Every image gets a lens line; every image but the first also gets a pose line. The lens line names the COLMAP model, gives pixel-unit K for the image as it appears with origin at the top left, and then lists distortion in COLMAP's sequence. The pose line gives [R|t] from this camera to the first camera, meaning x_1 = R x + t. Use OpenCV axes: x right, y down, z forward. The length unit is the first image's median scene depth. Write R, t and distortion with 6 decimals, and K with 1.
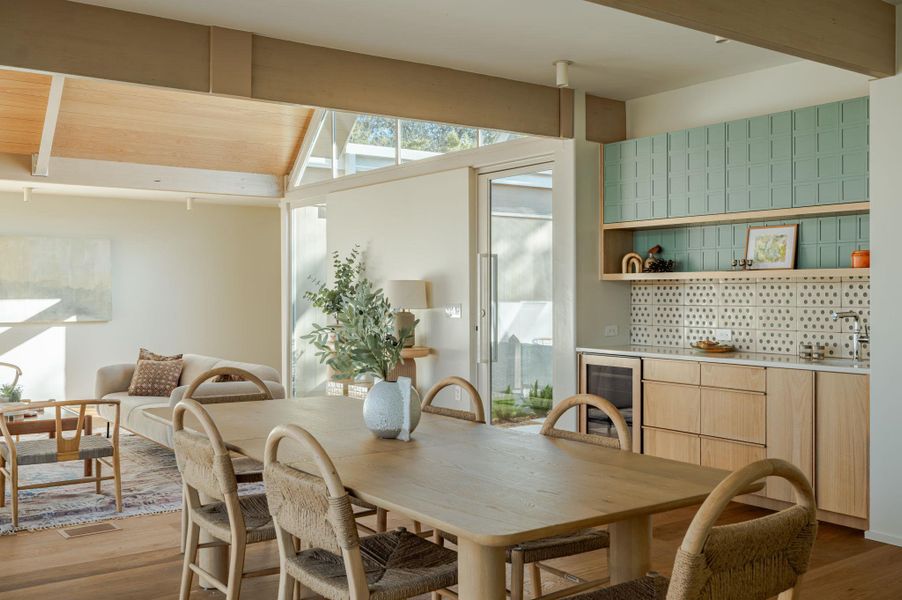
lens RADIAL K [[883.2, 0, 451.1], [0, 883.2, 279.3], [0, 0, 1]] dist [-0.009375, -0.002965]
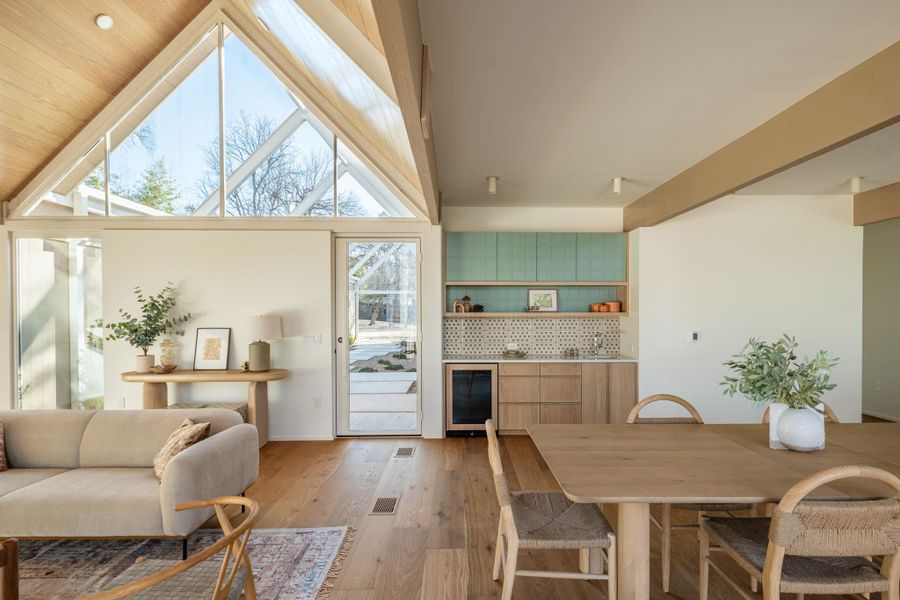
lens RADIAL K [[427.8, 0, 459.8], [0, 427.8, 310.6], [0, 0, 1]] dist [0.001296, 0.000722]
pose [[0.572715, 0.003240, 0.819748, -0.399122], [-0.011329, 0.999928, 0.003963, -0.011637], [-0.819676, -0.011557, 0.572711, 0.469601]]
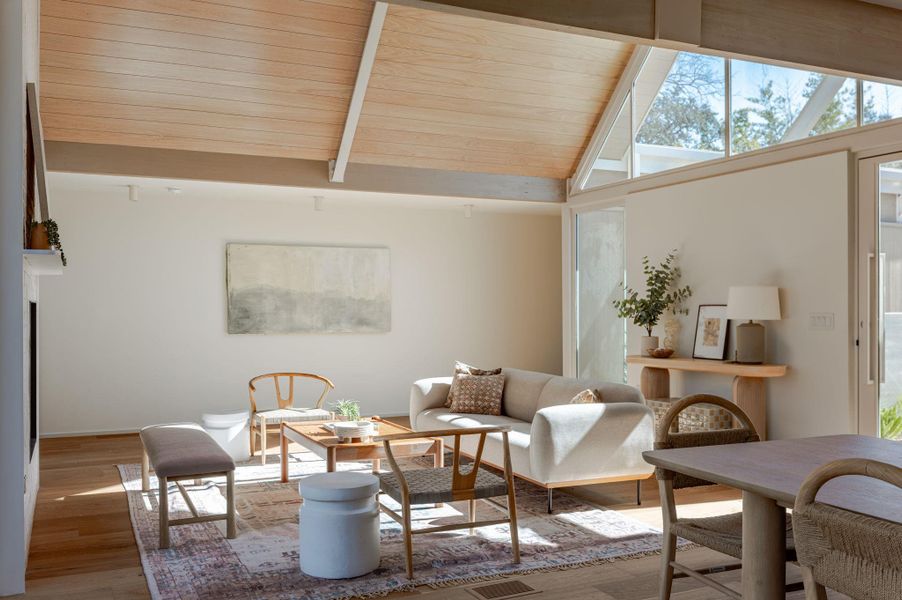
lens RADIAL K [[816.8, 0, 451.0], [0, 816.8, 300.0], [0, 0, 1]] dist [-0.003576, -0.004575]
pose [[0.981827, -0.002359, -0.189763, -0.202785], [0.003613, 0.999974, 0.006265, 0.008635], [0.189743, -0.006836, 0.981810, 0.164266]]
